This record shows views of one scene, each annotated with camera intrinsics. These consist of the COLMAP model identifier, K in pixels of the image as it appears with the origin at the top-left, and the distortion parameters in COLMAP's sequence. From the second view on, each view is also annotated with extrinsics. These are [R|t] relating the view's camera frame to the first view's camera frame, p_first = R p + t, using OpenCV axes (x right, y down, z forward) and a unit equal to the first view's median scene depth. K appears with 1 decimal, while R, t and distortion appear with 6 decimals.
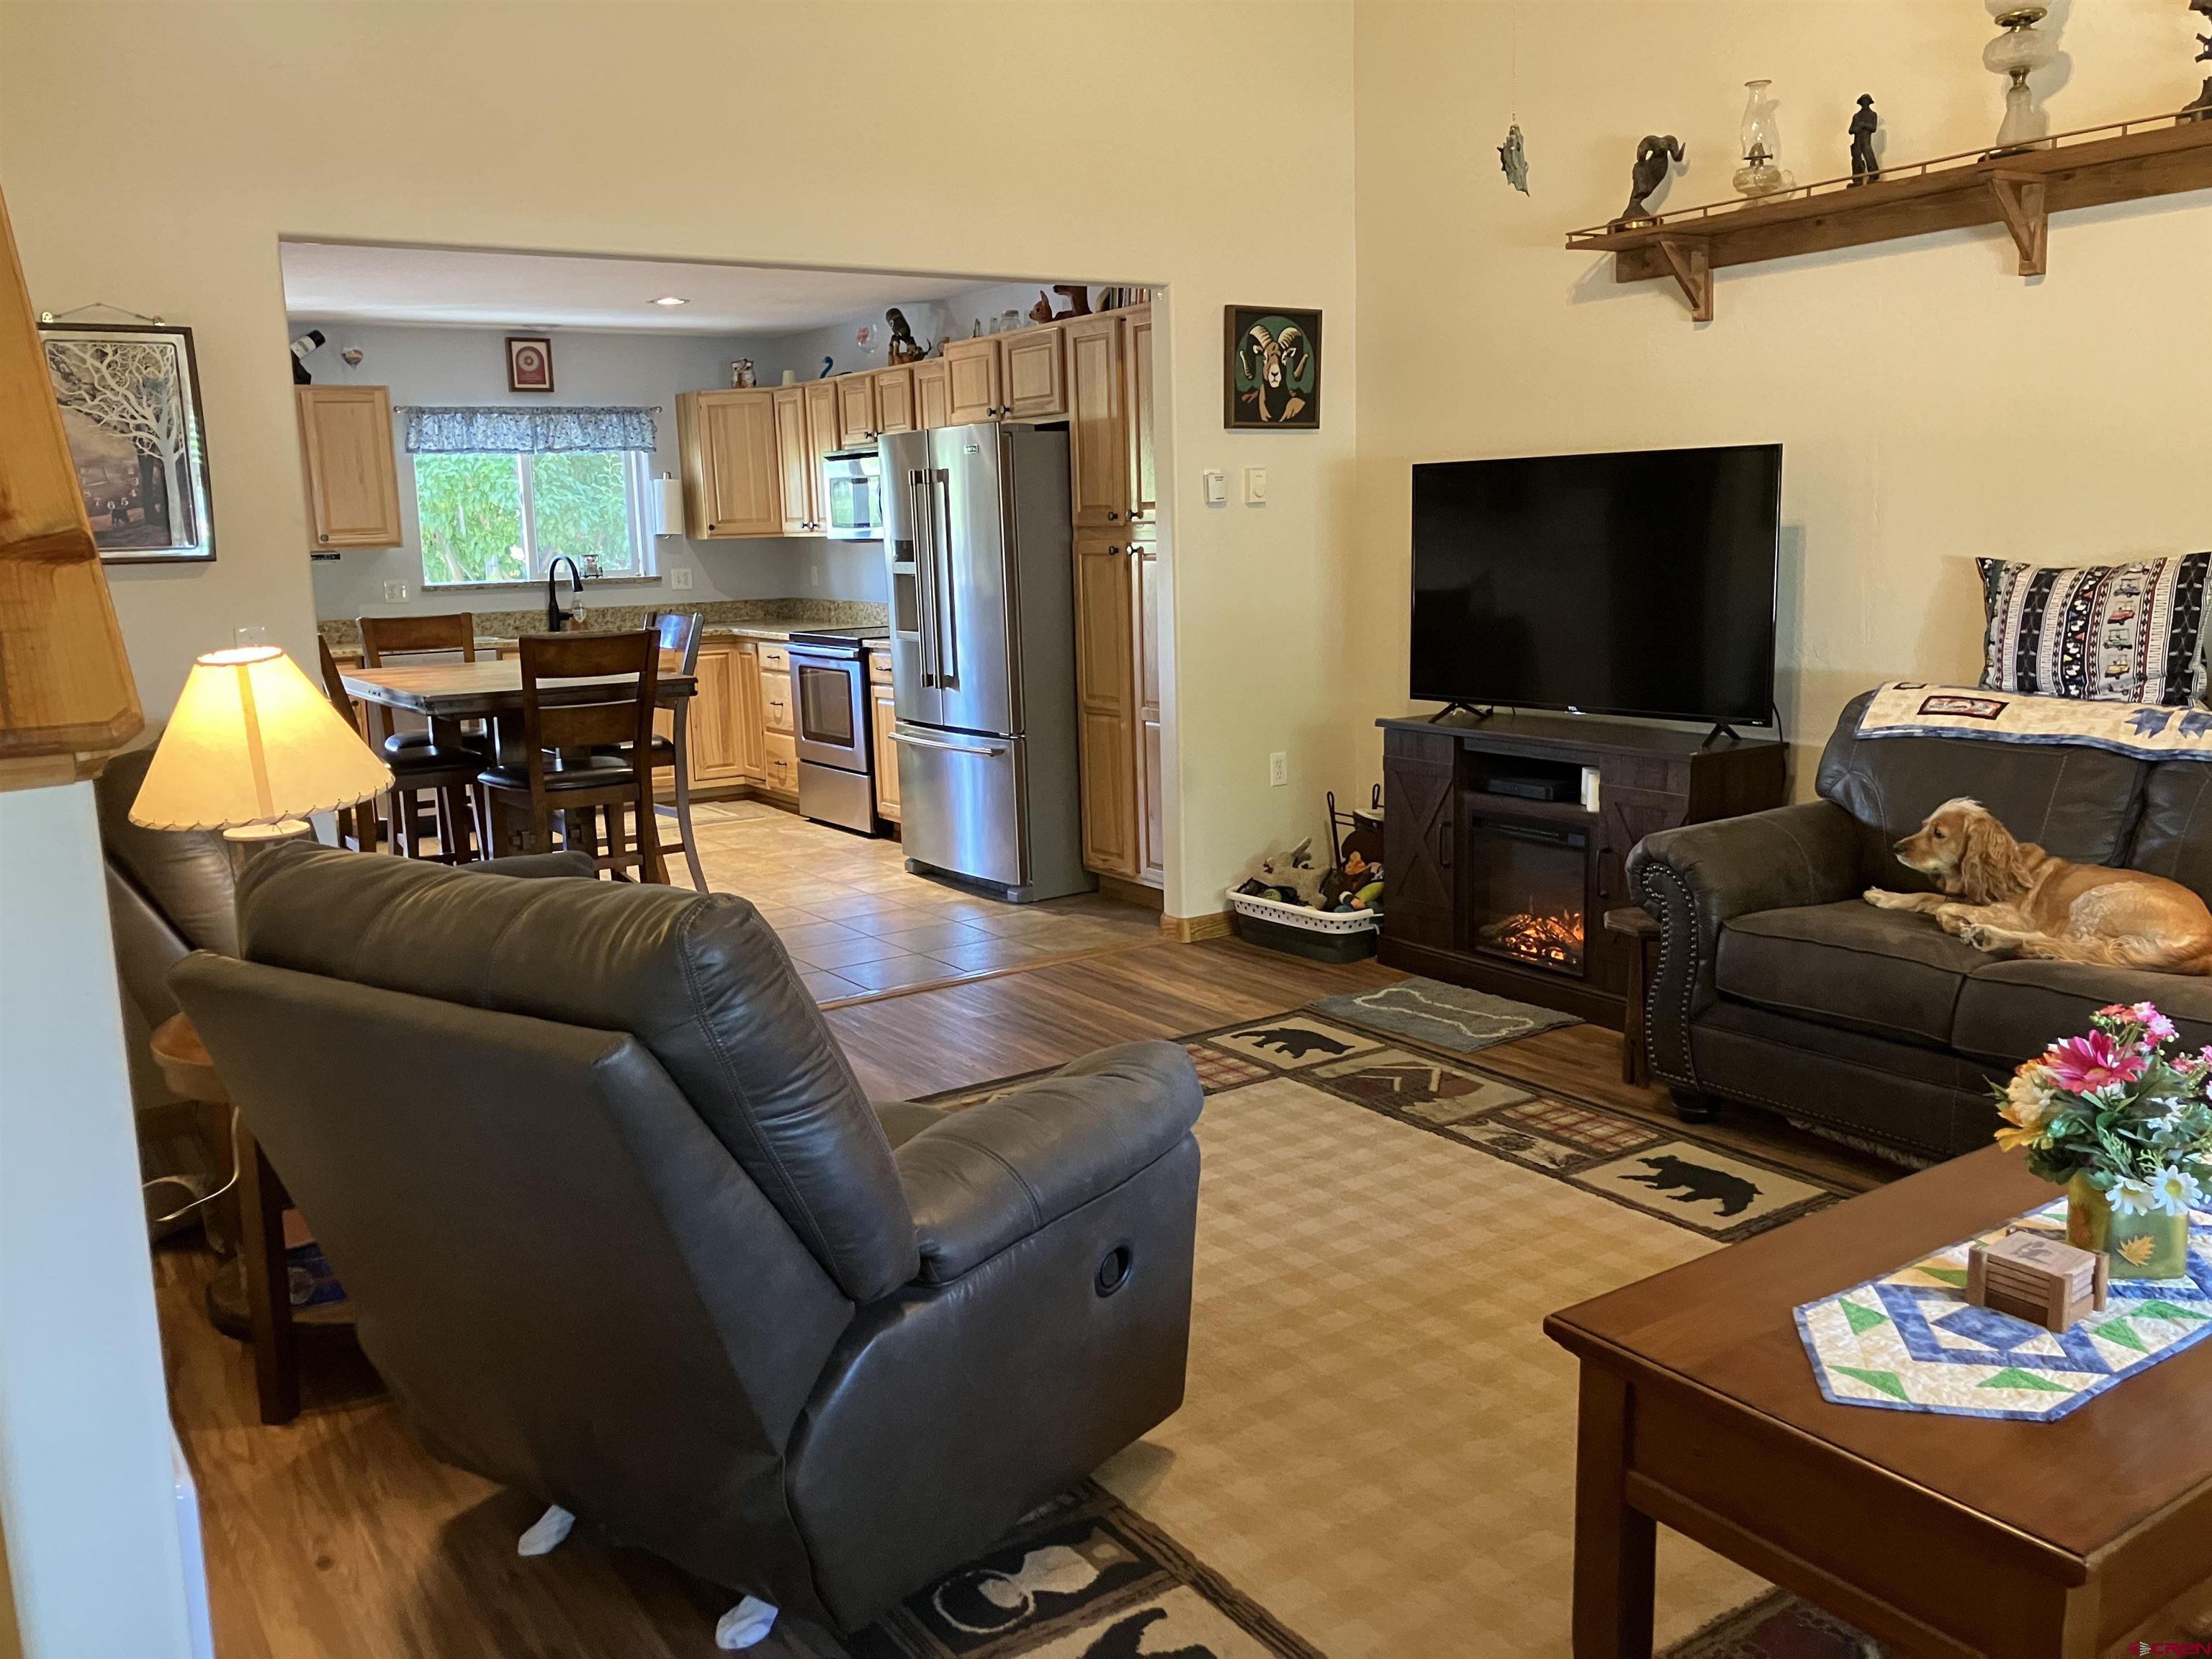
lens RADIAL K [[1832.7, 0, 1094.9], [0, 1832.7, 813.0], [0, 0, 1]] dist [0.023059, -0.012860]
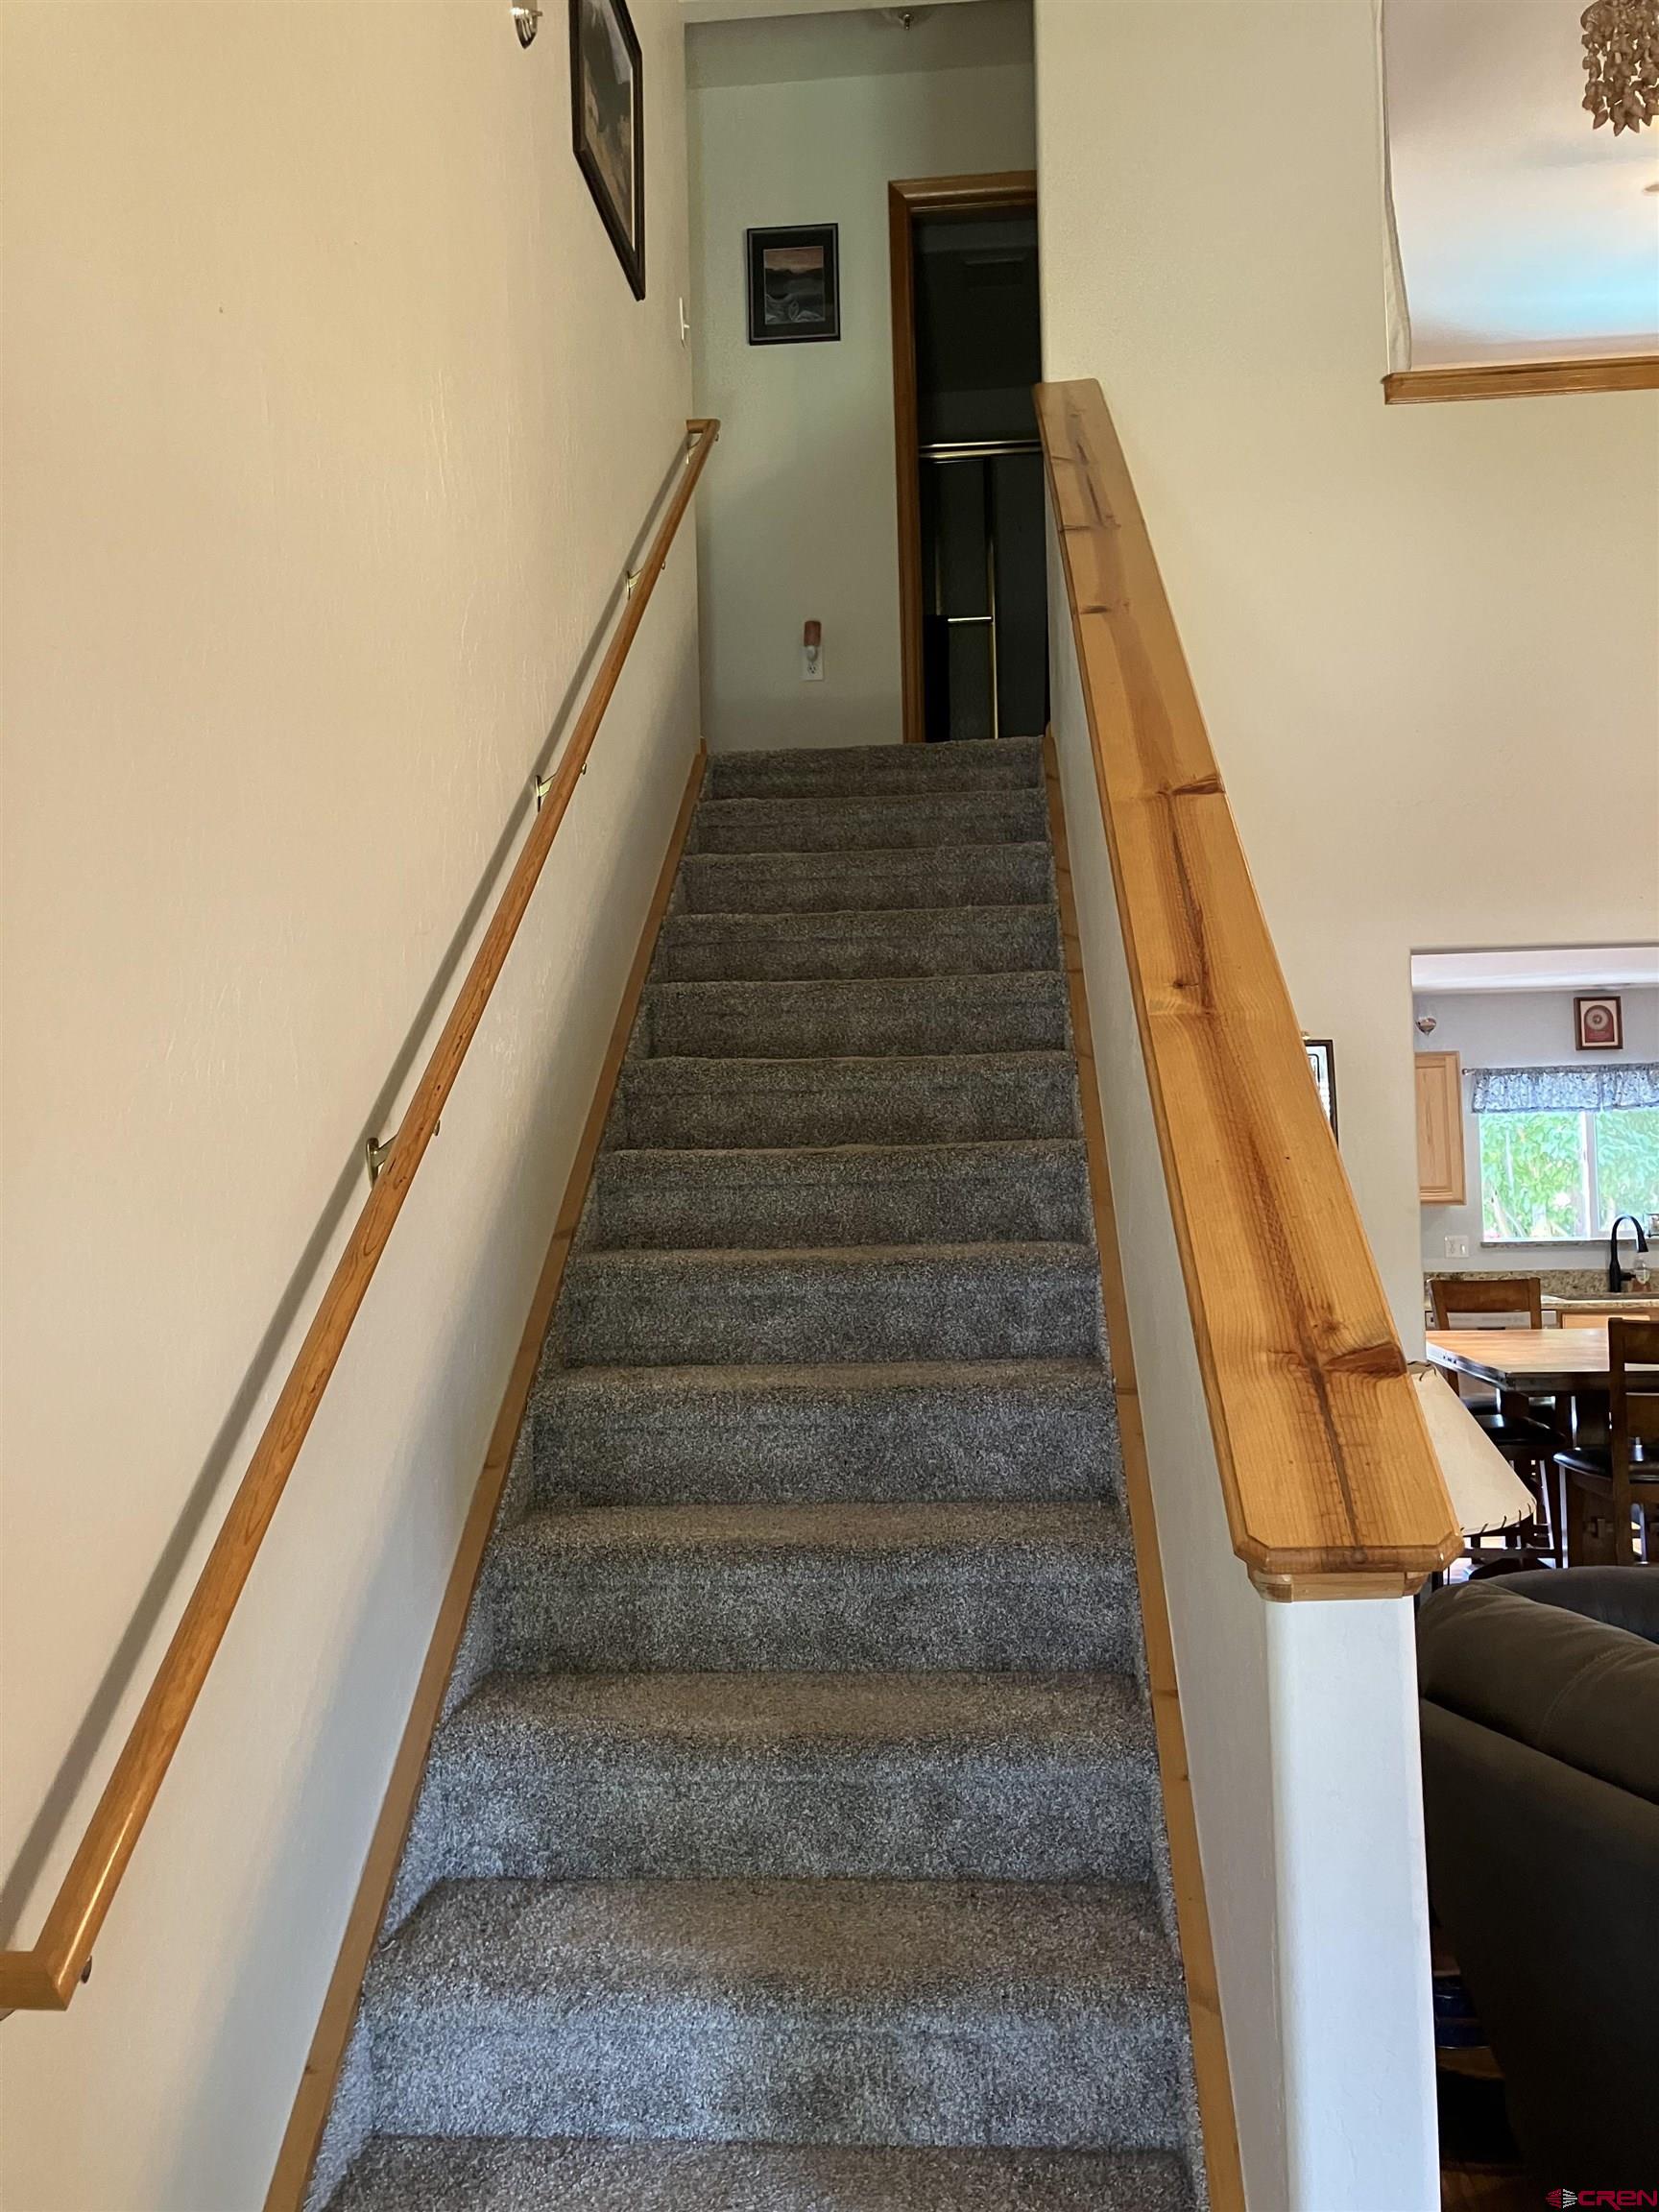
lens RADIAL K [[1832.7, 0, 836.9], [0, 1832.7, 1083.6], [0, 0, 1]] dist [0.023059, -0.012860]
pose [[0.790110, -0.018503, -0.612685, -0.024513], [-0.096698, 0.983266, -0.154394, -0.018730], [0.605289, 0.181234, 0.775099, -0.014848]]
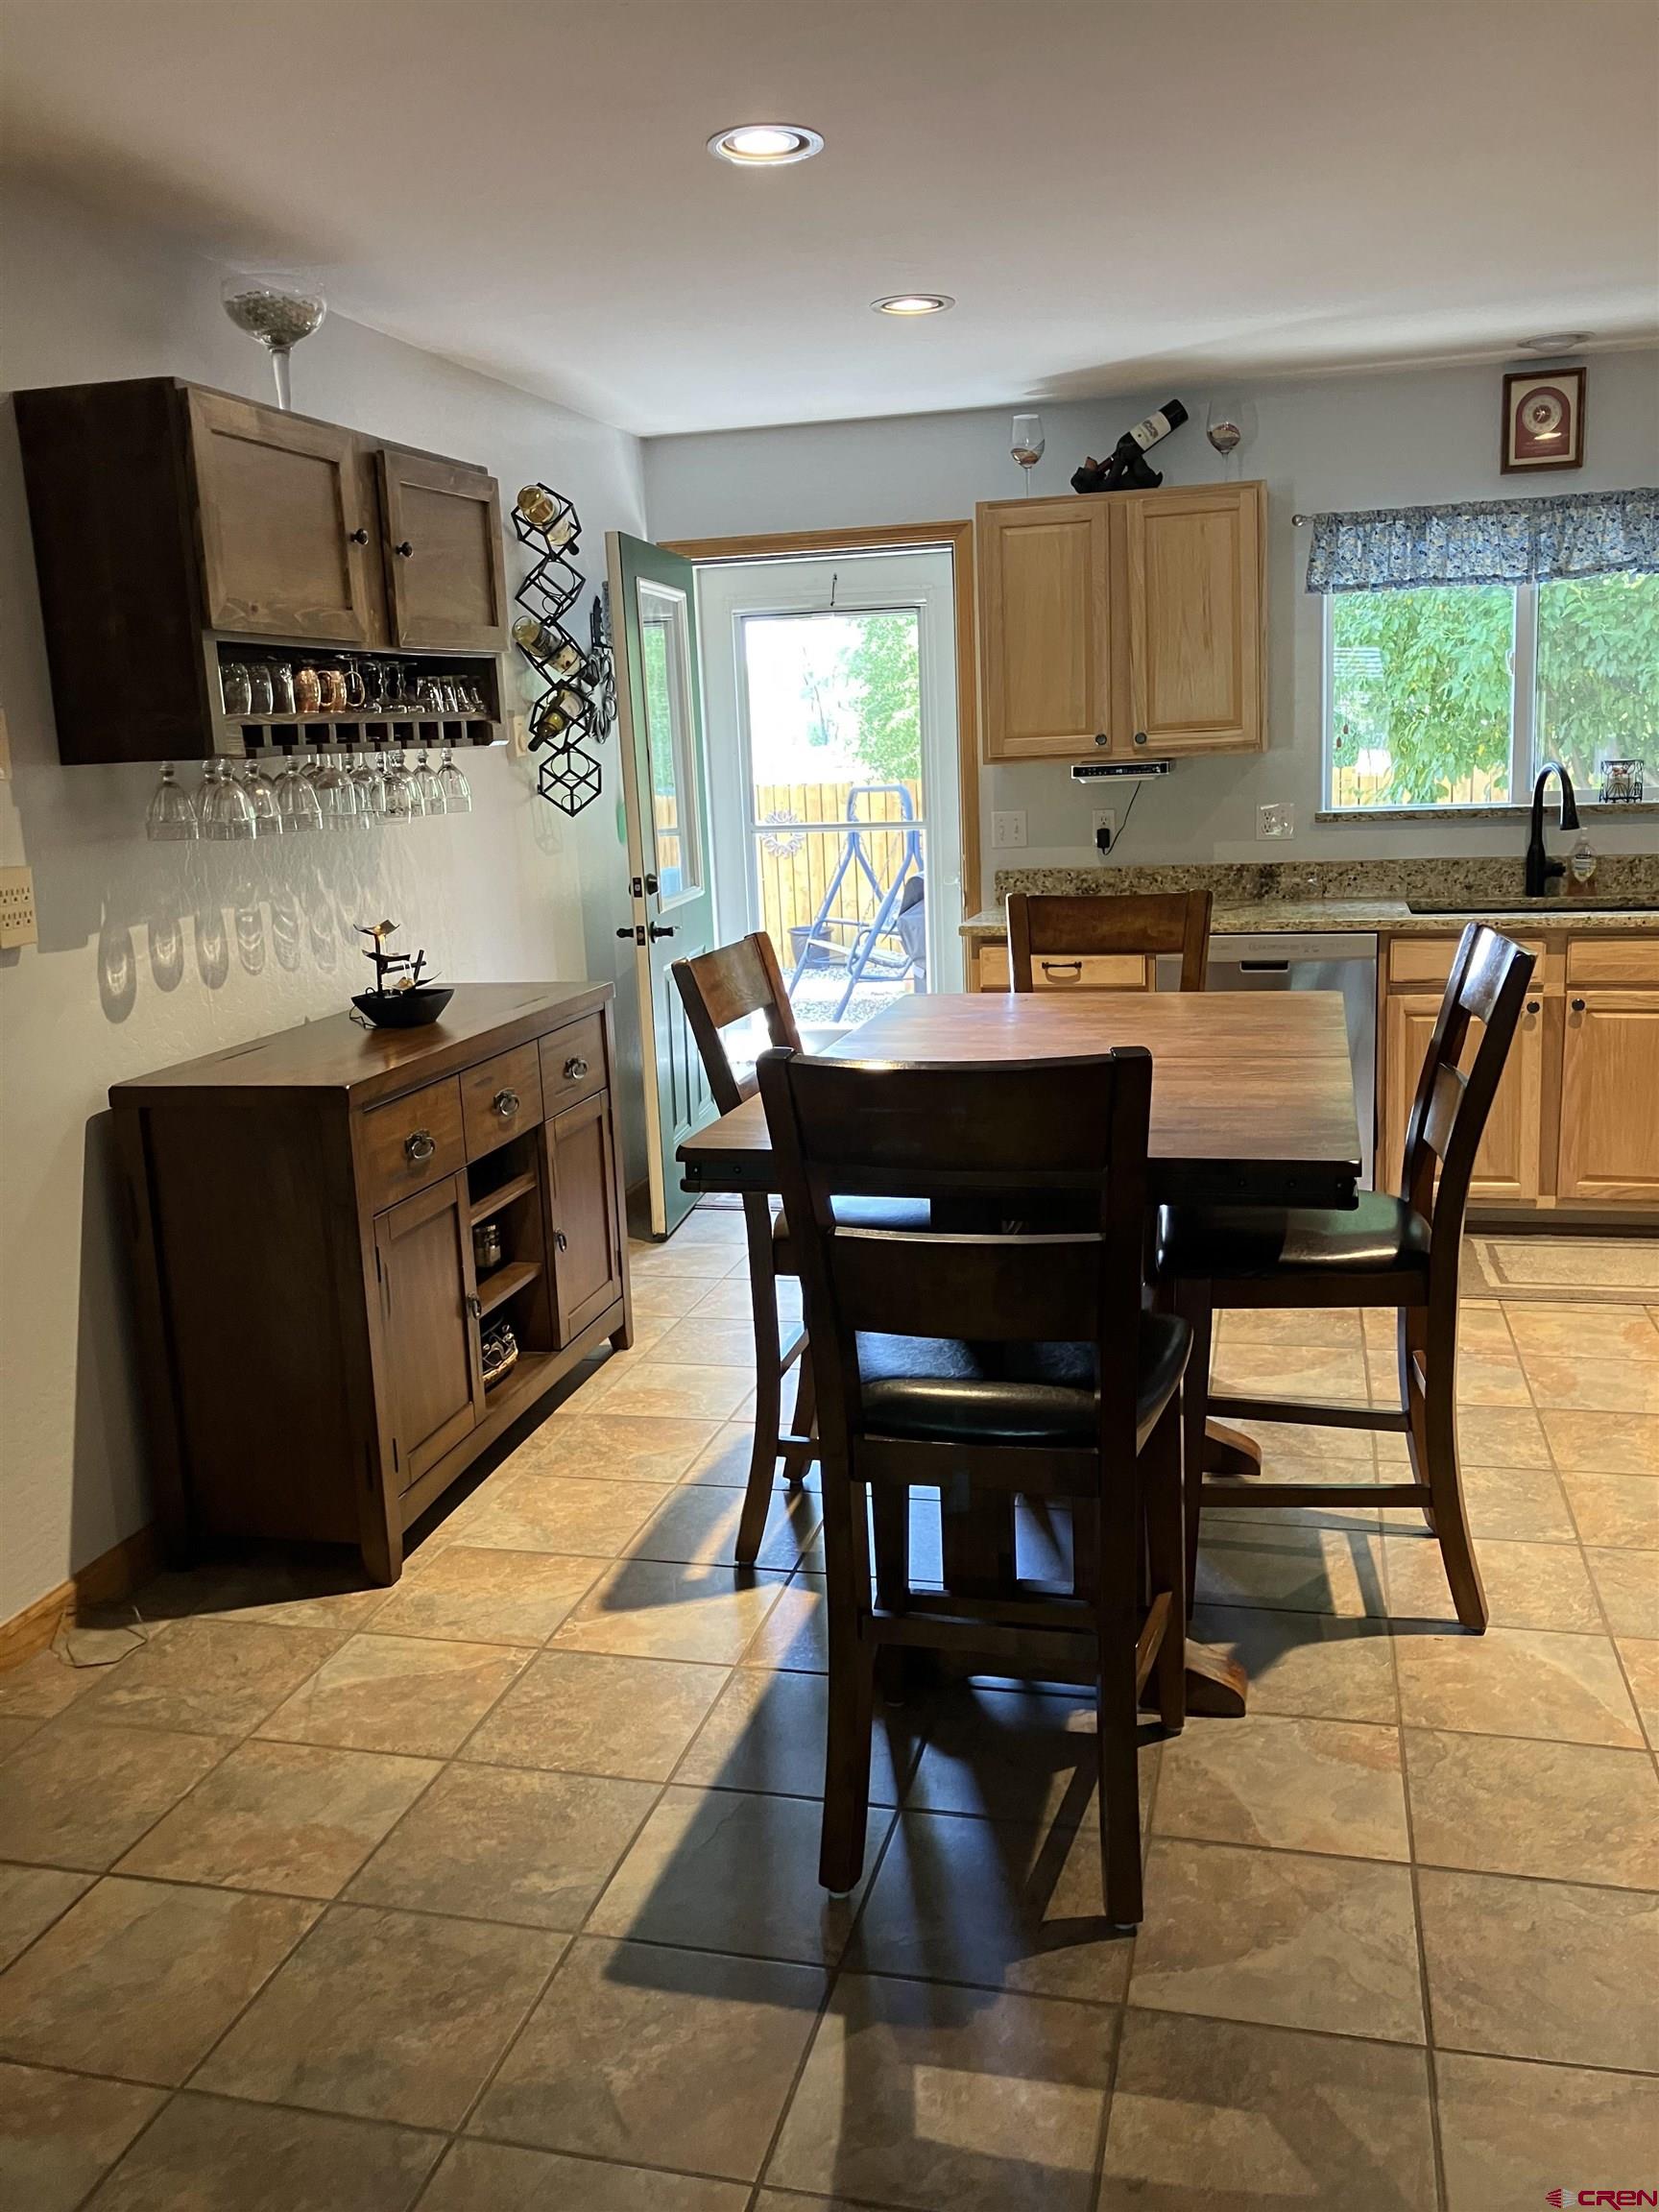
lens RADIAL K [[1832.7, 0, 835.9], [0, 1832.7, 1086.8], [0, 0, 1]] dist [0.023059, -0.012860]
pose [[0.673704, 0.143535, -0.724928, -0.015894], [-0.097688, 0.989645, 0.105164, -0.082587], [0.732516, -0.000033, 0.680750, 0.469516]]
